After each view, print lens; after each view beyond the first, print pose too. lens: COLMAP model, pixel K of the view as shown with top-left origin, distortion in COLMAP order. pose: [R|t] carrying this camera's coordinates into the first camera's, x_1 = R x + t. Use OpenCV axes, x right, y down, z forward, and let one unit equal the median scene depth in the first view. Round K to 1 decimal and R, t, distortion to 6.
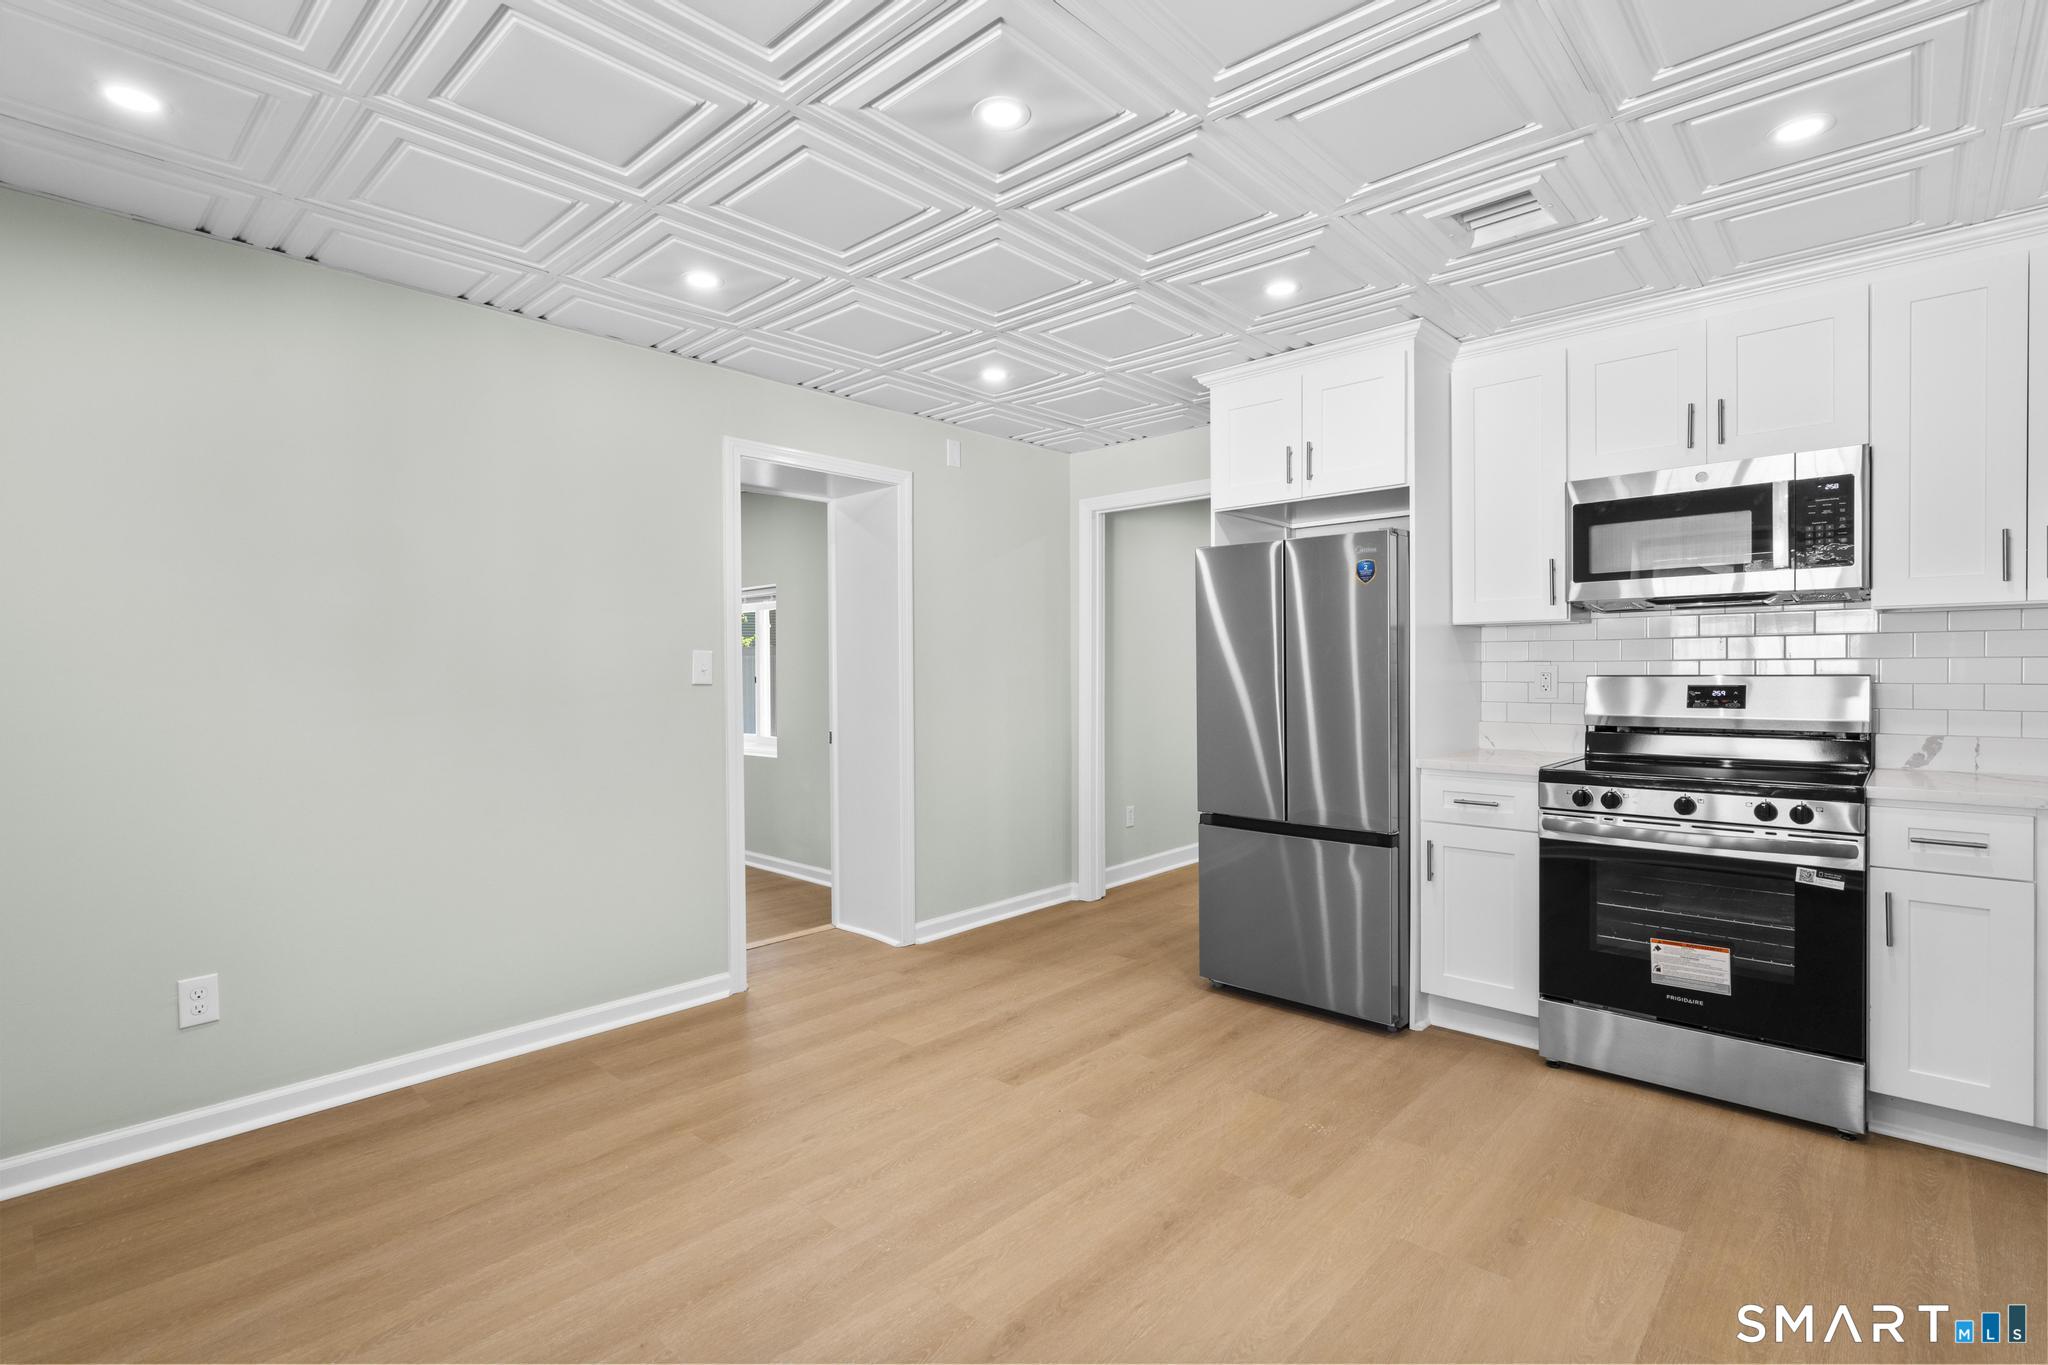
lens RADIAL K [[960.4, 0, 1024.0], [0, 960.4, 682.5], [0, 0, 1]] dist [0.000479, 0.000133]
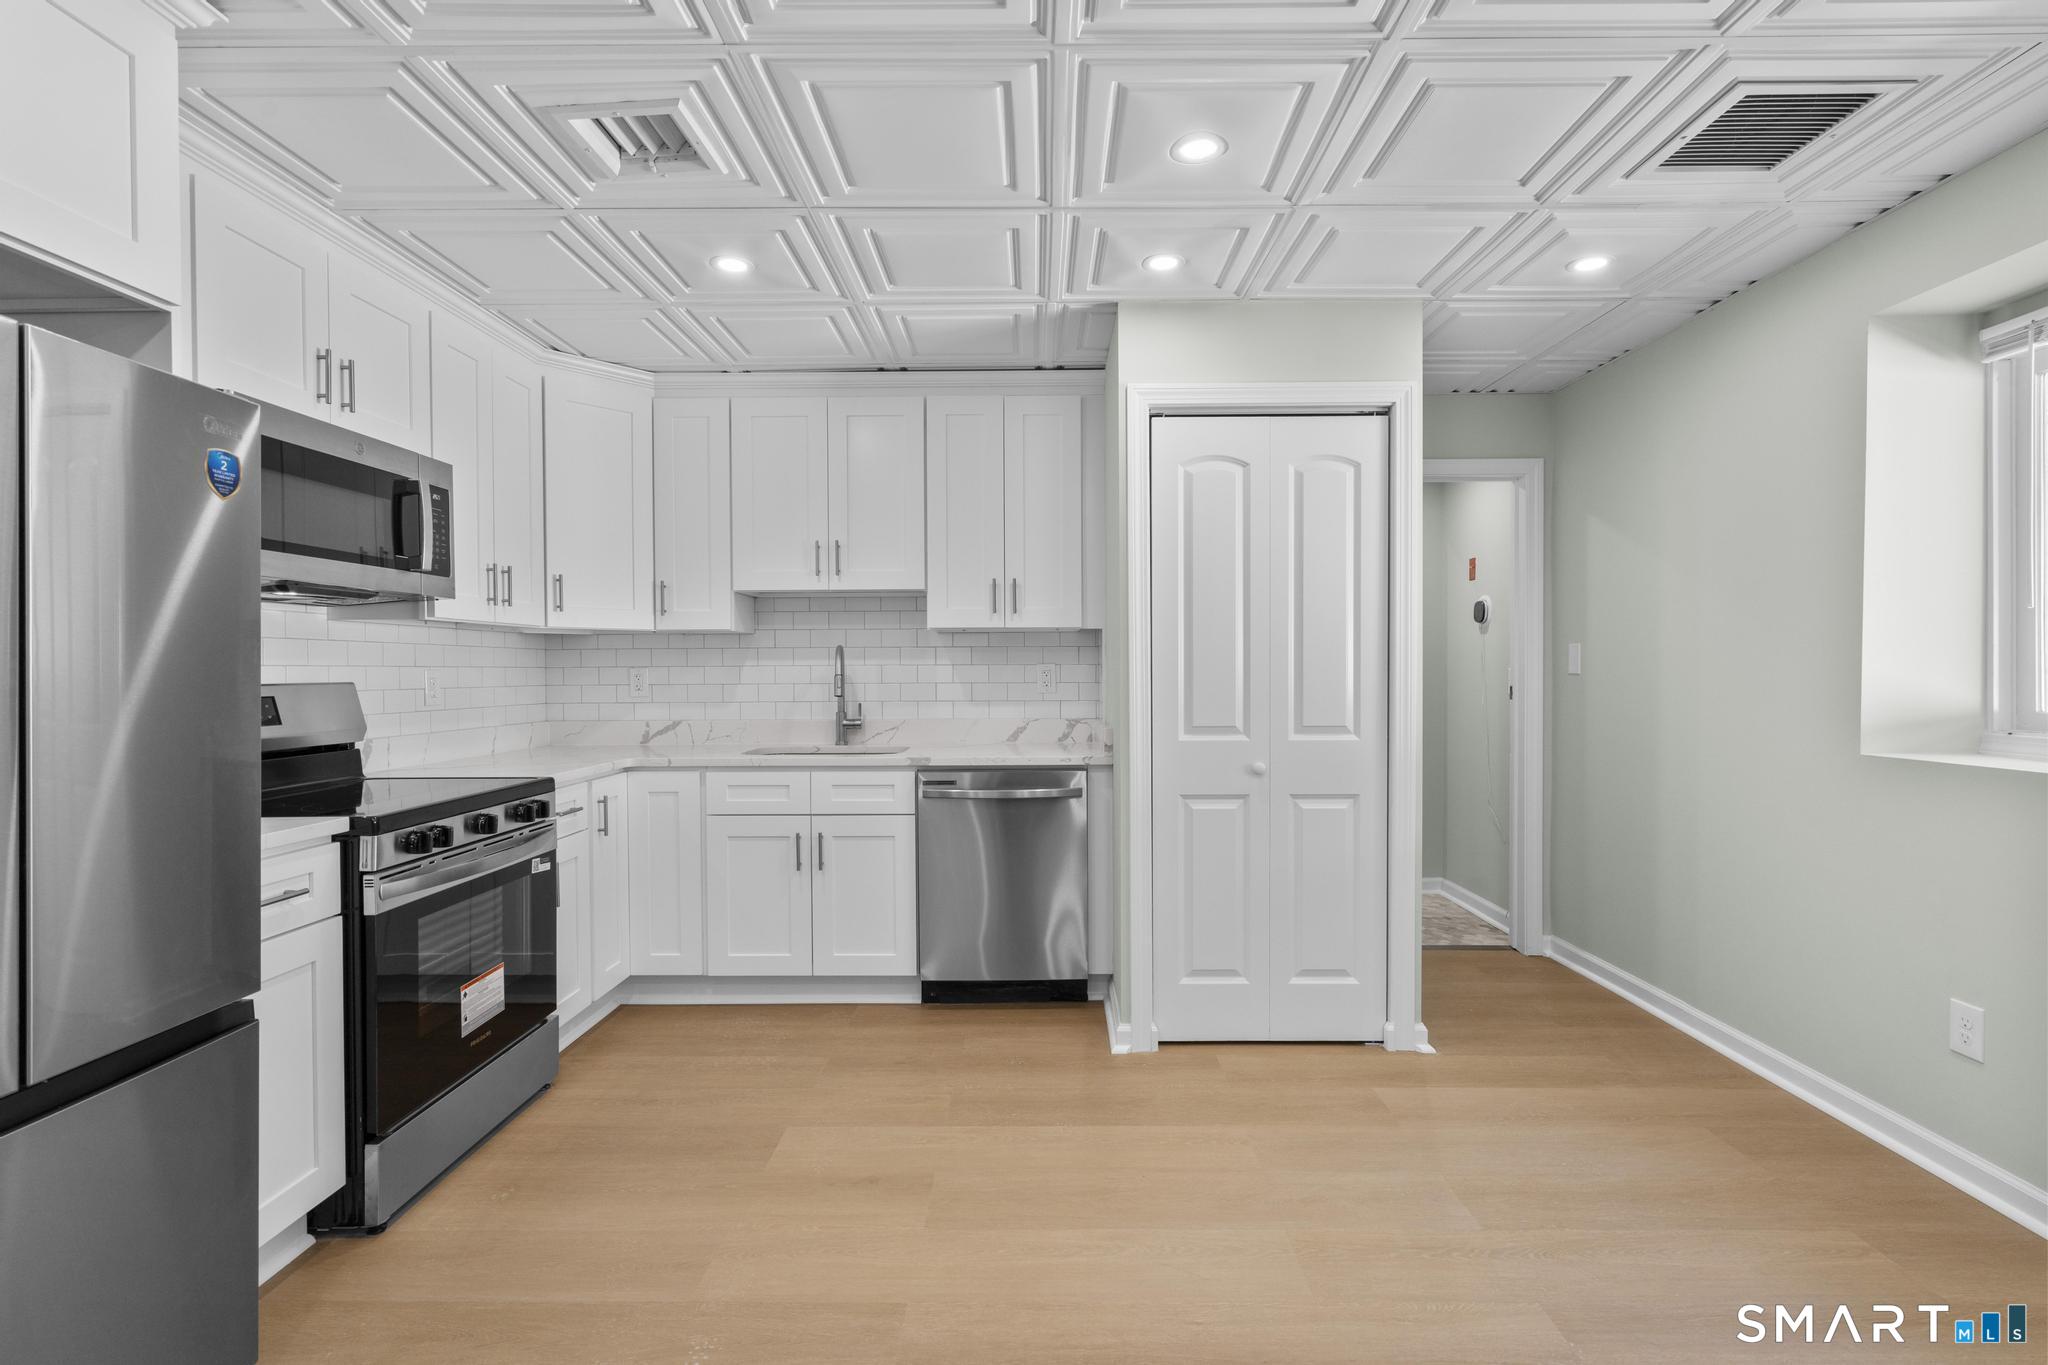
lens RADIAL K [[925.9, 0, 1024.0], [0, 925.9, 682.5], [0, 0, 1]] dist [0.001567, 0.000235]
pose [[-0.680977, -0.006961, 0.732272, -0.313446], [0.006770, 0.999852, 0.015801, -0.019397], [-0.732273, 0.015718, -0.680829, 1.224523]]
